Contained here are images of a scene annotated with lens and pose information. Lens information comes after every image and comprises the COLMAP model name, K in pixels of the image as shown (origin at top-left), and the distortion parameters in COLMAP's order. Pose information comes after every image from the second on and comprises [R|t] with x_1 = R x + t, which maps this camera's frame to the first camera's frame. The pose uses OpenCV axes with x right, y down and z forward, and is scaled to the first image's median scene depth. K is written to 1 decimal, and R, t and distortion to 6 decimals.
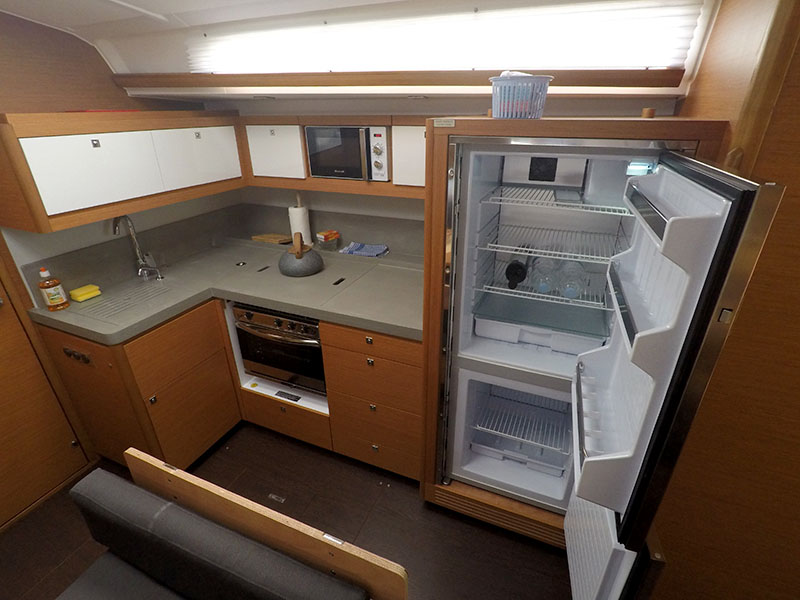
lens RADIAL K [[401.3, 0, 400.0], [0, 401.3, 300.0], [0, 0, 1]] dist [-0.006105, 0.000713]
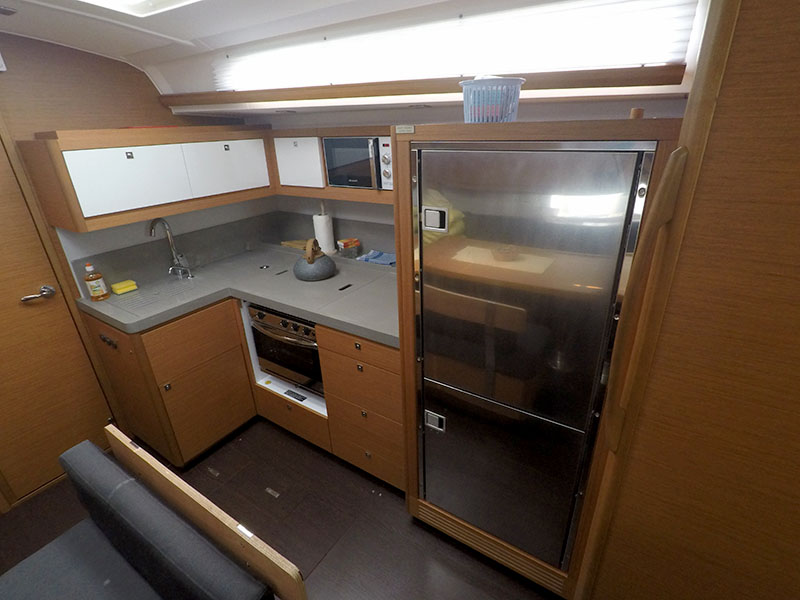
lens RADIAL K [[402.2, 0, 400.0], [0, 402.2, 300.0], [0, 0, 1]] dist [-0.001839, -0.001345]
pose [[0.983923, 0.049343, -0.171639, 0.177702], [-0.054424, 0.998204, -0.025022, 0.005067], [0.170096, 0.033961, 0.984842, 0.015923]]
